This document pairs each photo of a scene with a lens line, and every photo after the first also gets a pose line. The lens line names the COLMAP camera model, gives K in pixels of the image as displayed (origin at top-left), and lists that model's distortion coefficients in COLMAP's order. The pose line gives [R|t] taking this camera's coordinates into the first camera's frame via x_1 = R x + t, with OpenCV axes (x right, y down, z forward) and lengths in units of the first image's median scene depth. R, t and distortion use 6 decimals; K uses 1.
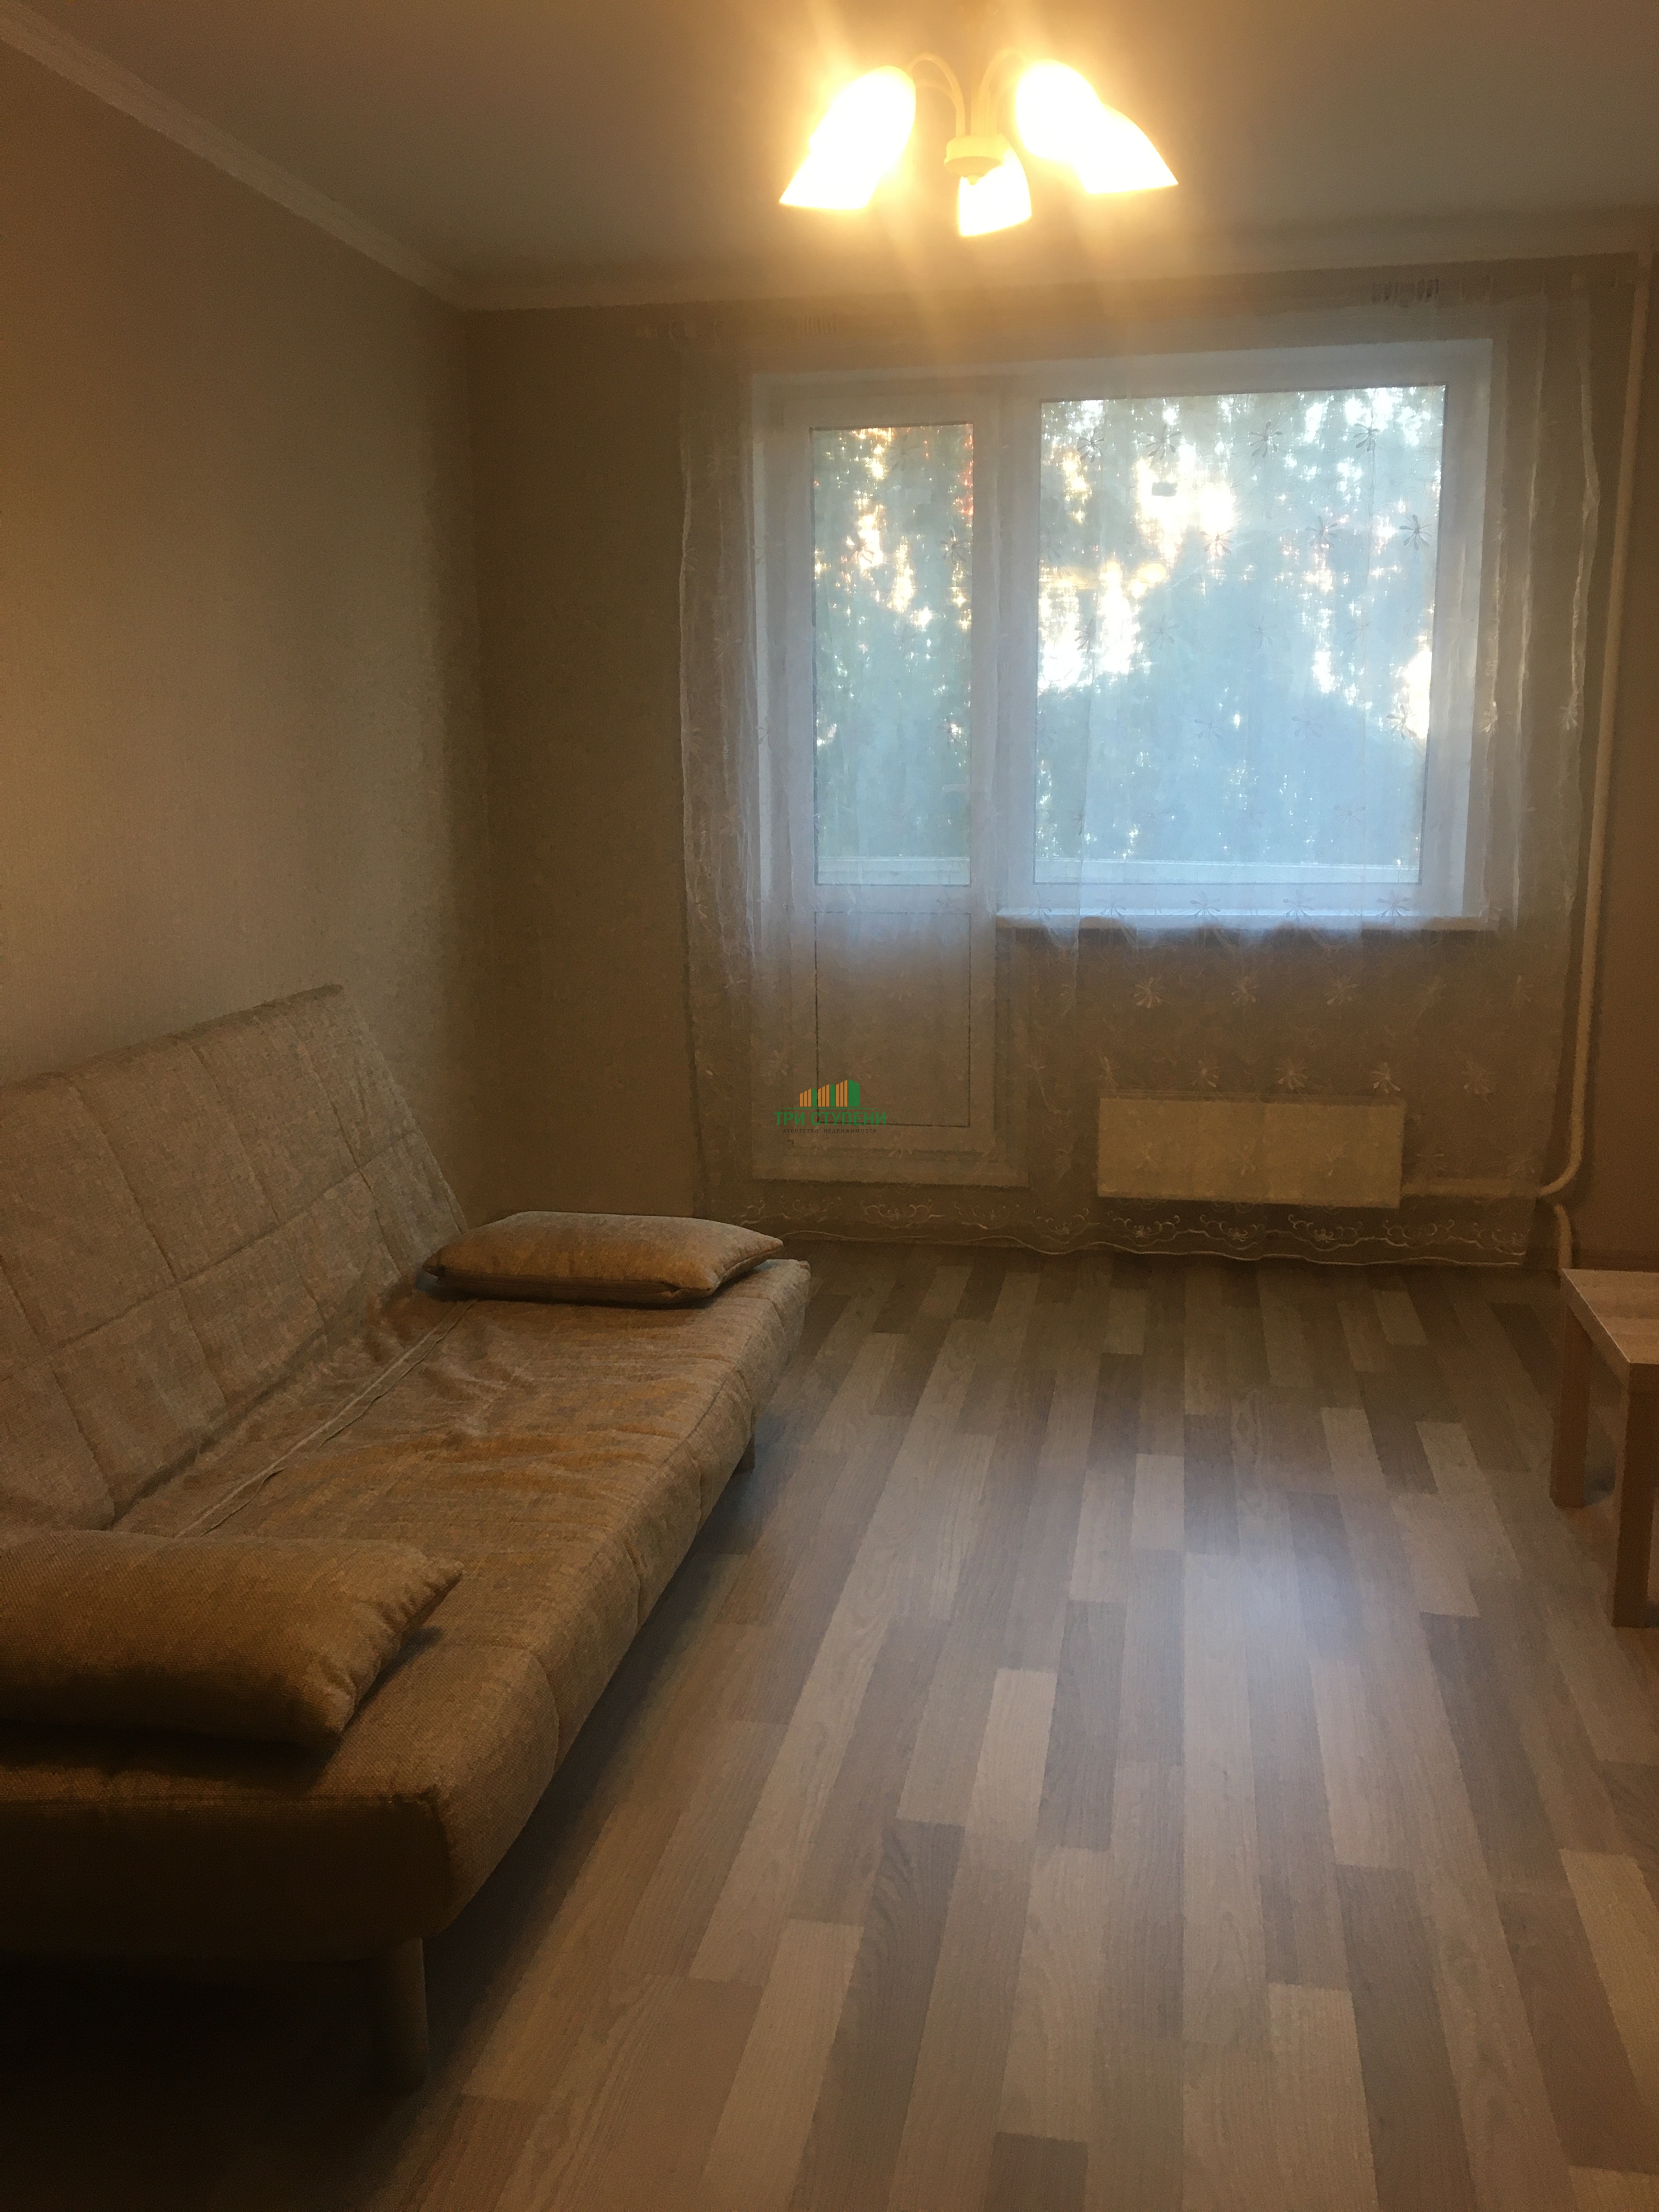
lens RADIAL K [[1851.0, 0, 829.5], [0, 1851.0, 1106.0], [0, 0, 1]] dist [0.076903, -0.206959]
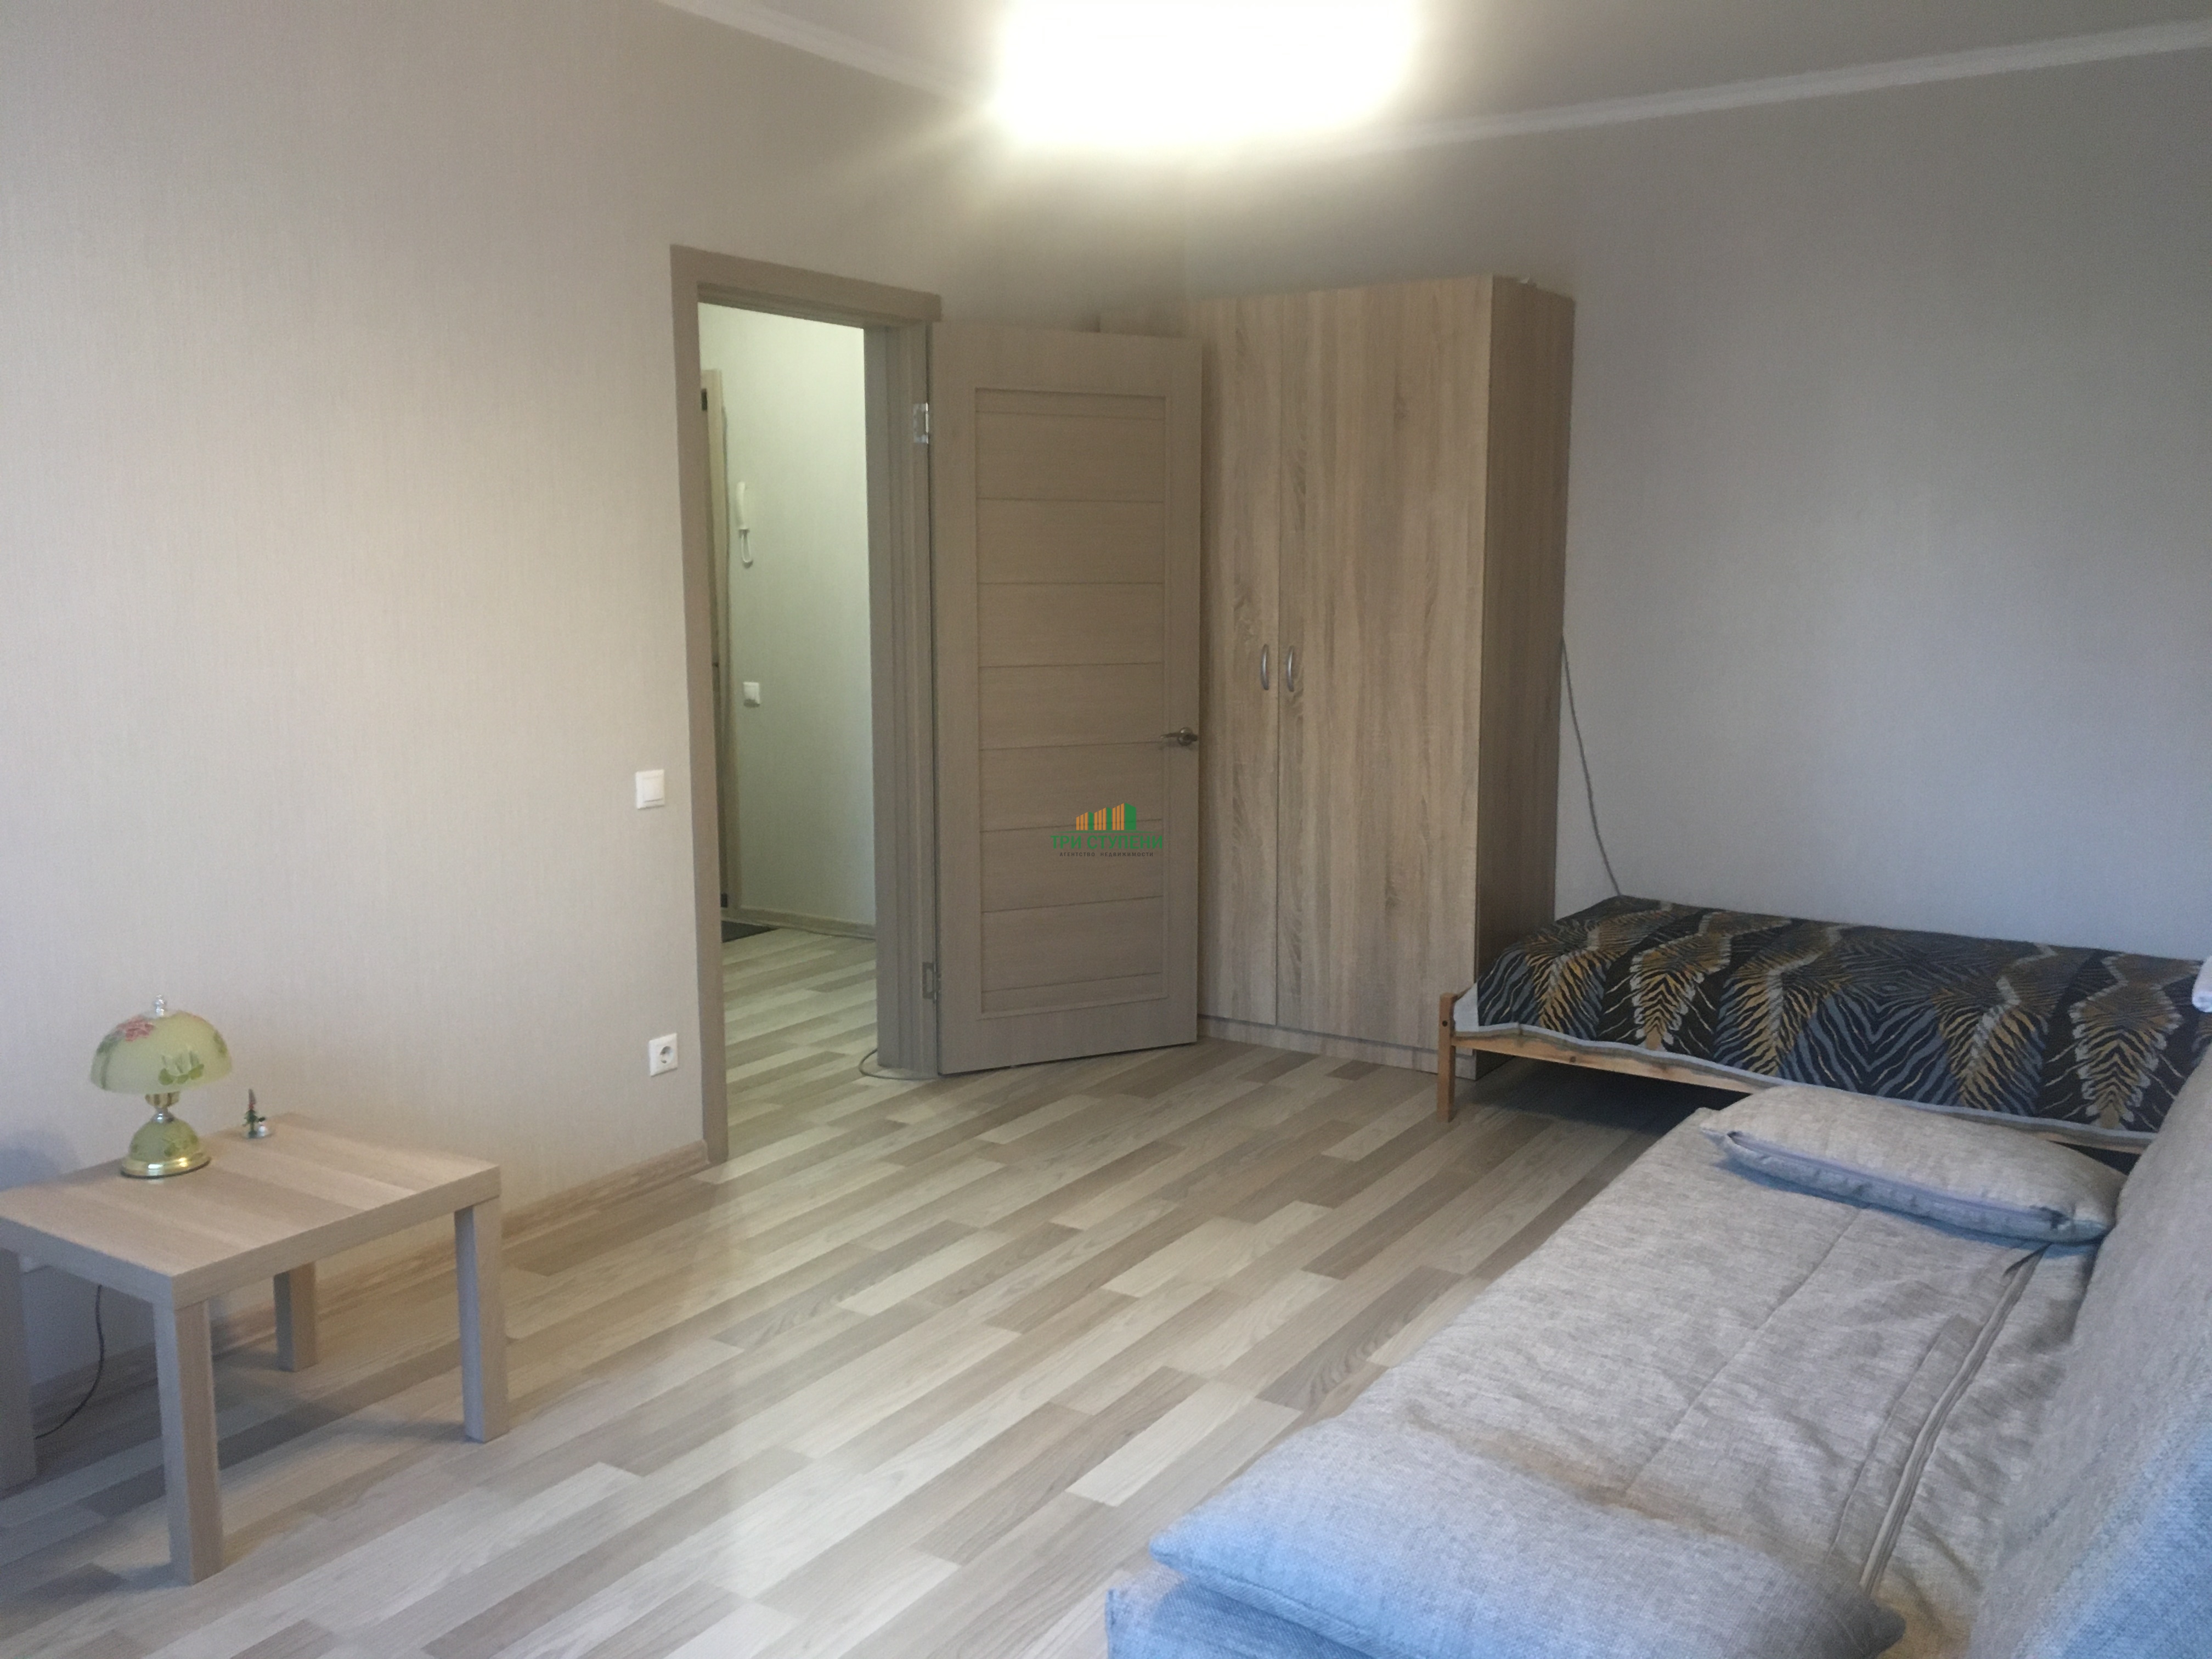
lens RADIAL K [[1851.0, 0, 1106.0], [0, 1851.0, 829.5], [0, 0, 1]] dist [0.076903, -0.206959]
pose [[-0.927182, -0.047435, 0.371596, -0.161086], [0.076183, 0.947346, 0.311018, -0.213706], [-0.366783, 0.316679, -0.874748, 1.137625]]
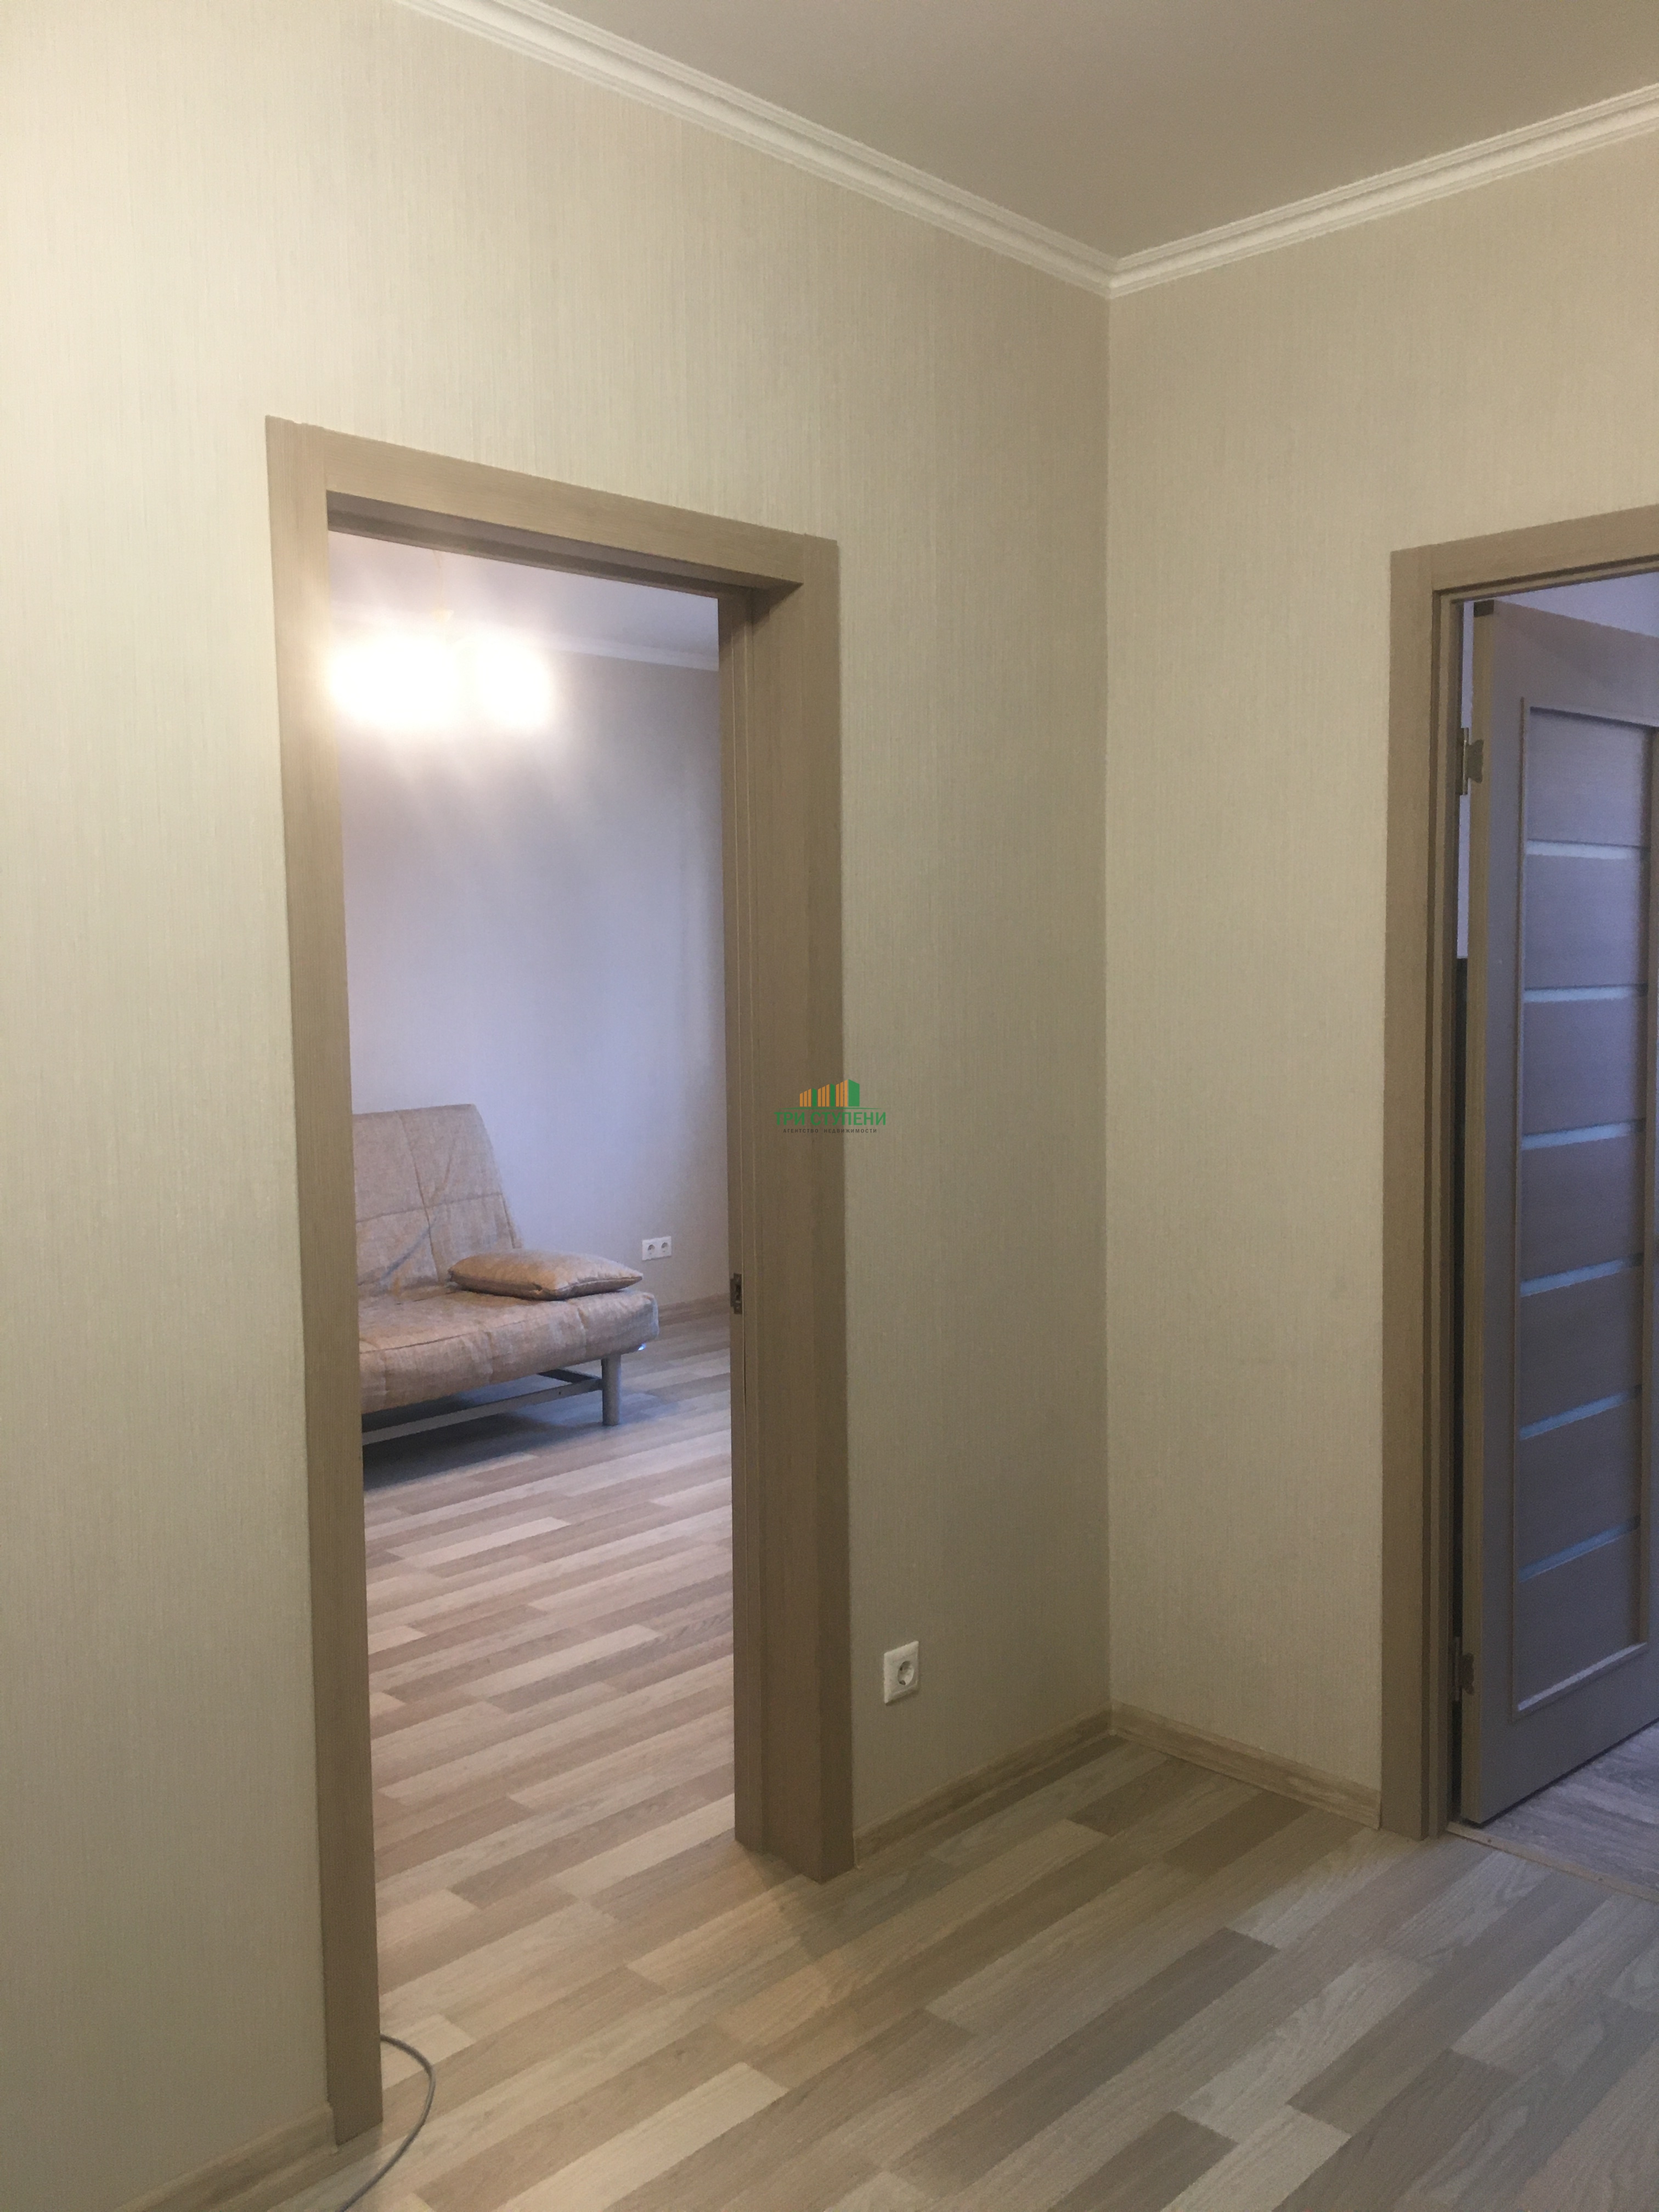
lens RADIAL K [[1851.0, 0, 829.5], [0, 1851.0, 1106.0], [0, 0, 1]] dist [0.076903, -0.206959]
pose [[0.837811, 0.034867, -0.544845, 0.782235], [-0.091812, 0.992744, -0.077650, 0.028906], [0.538185, 0.115079, 0.834933, -0.191913]]
